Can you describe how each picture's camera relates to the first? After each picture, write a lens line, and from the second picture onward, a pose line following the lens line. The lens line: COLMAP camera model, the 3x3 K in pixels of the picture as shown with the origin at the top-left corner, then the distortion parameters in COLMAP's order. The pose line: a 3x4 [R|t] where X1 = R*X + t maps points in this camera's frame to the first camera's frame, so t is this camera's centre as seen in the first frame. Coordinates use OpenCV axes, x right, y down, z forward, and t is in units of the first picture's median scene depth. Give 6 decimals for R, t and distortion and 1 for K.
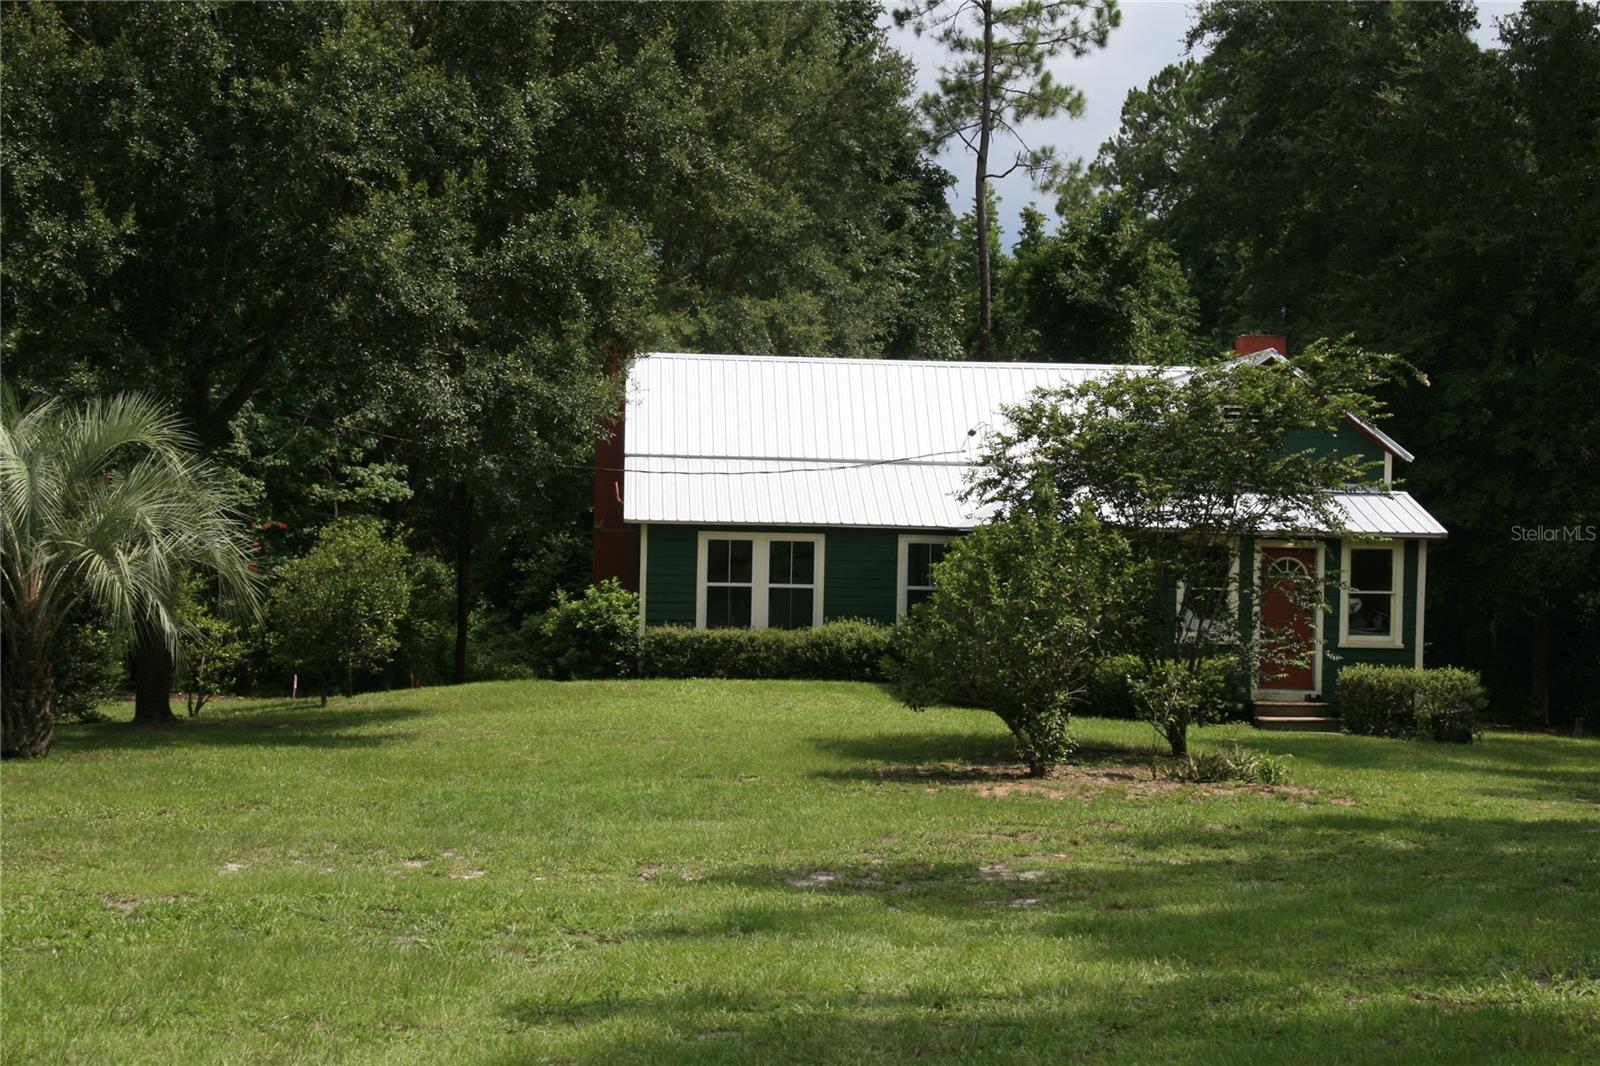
lens RADIAL K [[3558.5, 0, 801.4], [0, 3558.5, 548.6], [0, 0, 1]] dist [0.026842, 0.592784]
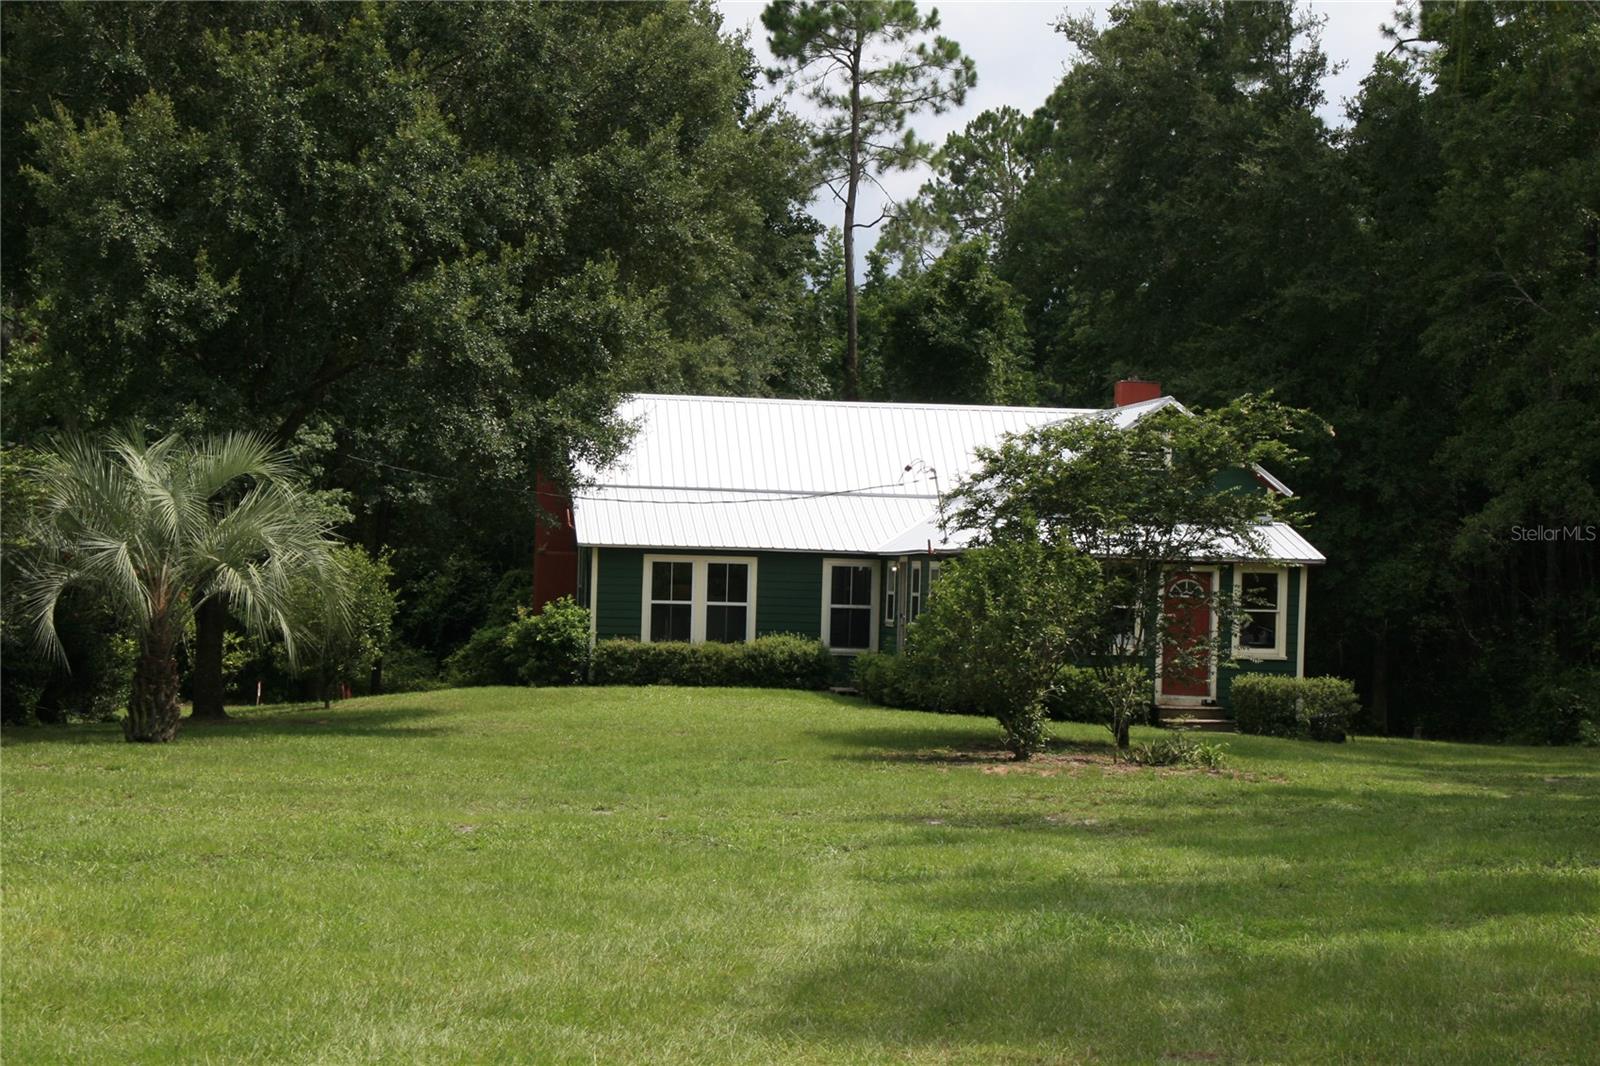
lens RADIAL K [[3558.5, 0, 801.4], [0, 3558.5, 548.6], [0, 0, 1]] dist [0.026842, 0.592784]
pose [[0.998047, 0.006384, 0.062147, -0.058307], [-0.005921, 0.999953, -0.007633, 0.001912], [-0.062193, 0.007250, 0.998038, -0.133259]]
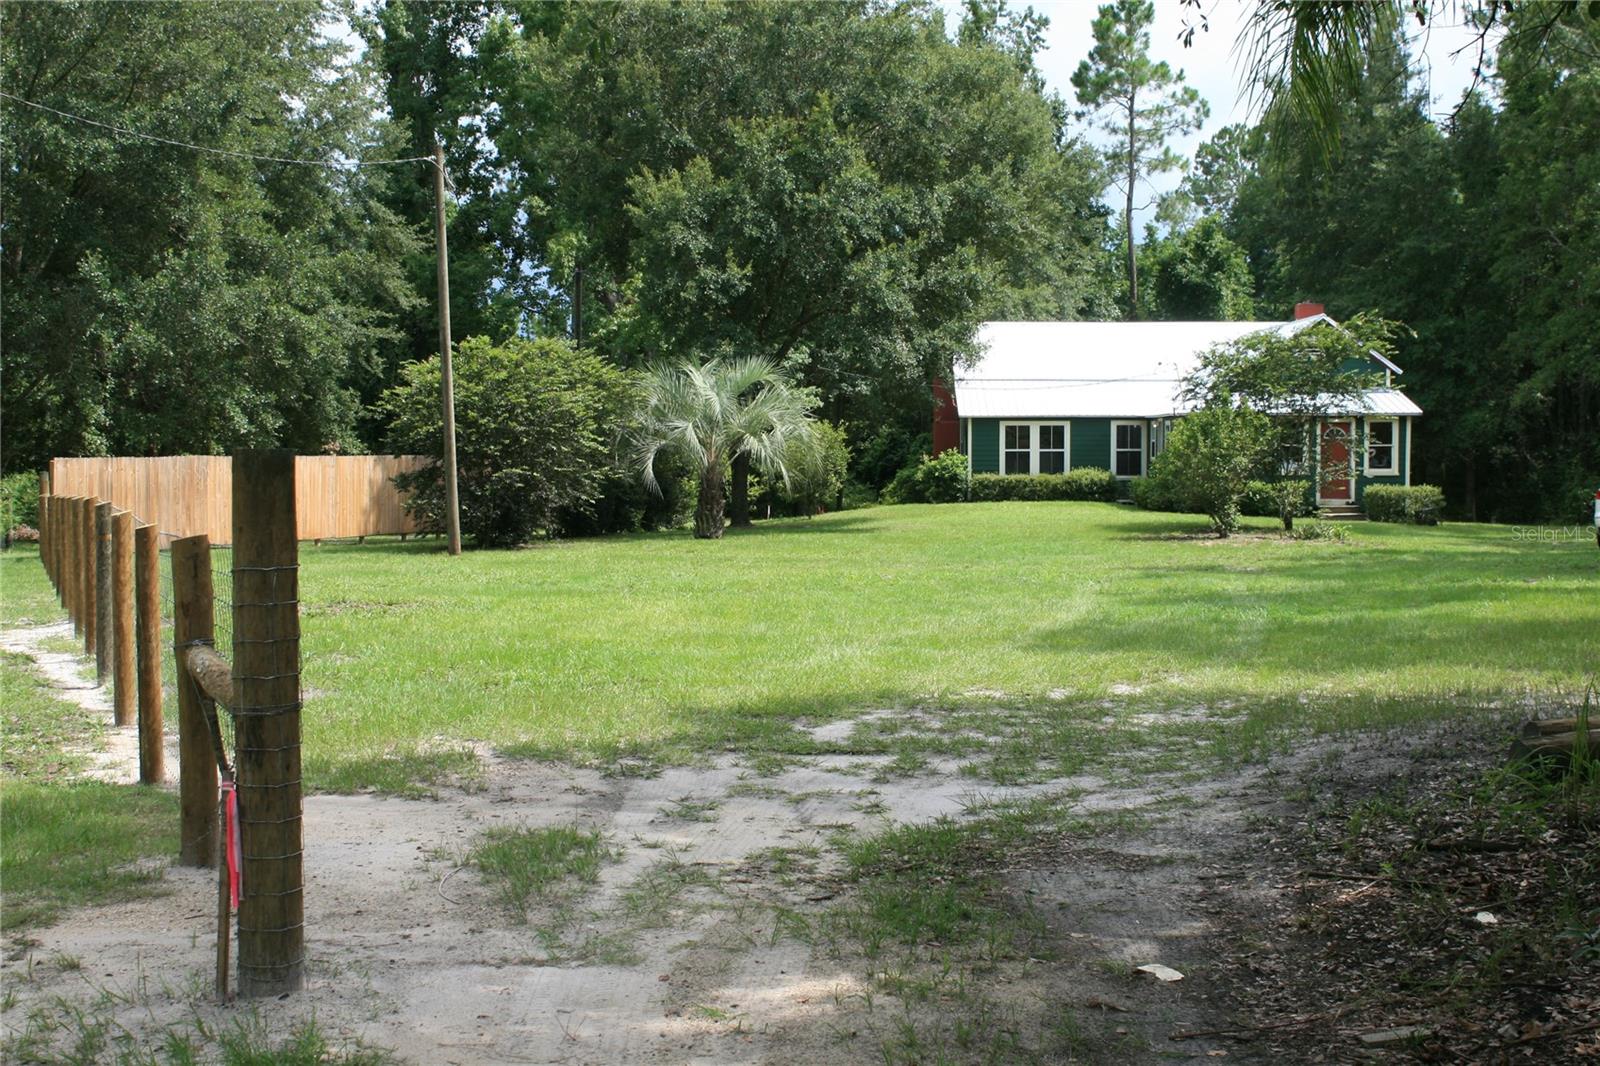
lens RADIAL K [[2314.4, 0, 800.0], [0, 2314.4, 533.0], [0, 0, 1]] dist [-0.030613, -0.012471]
pose [[0.997044, -0.018917, -0.074463, -0.052212], [0.021951, 0.998953, 0.040149, 0.002945], [0.073625, -0.041665, 0.996415, -0.217612]]
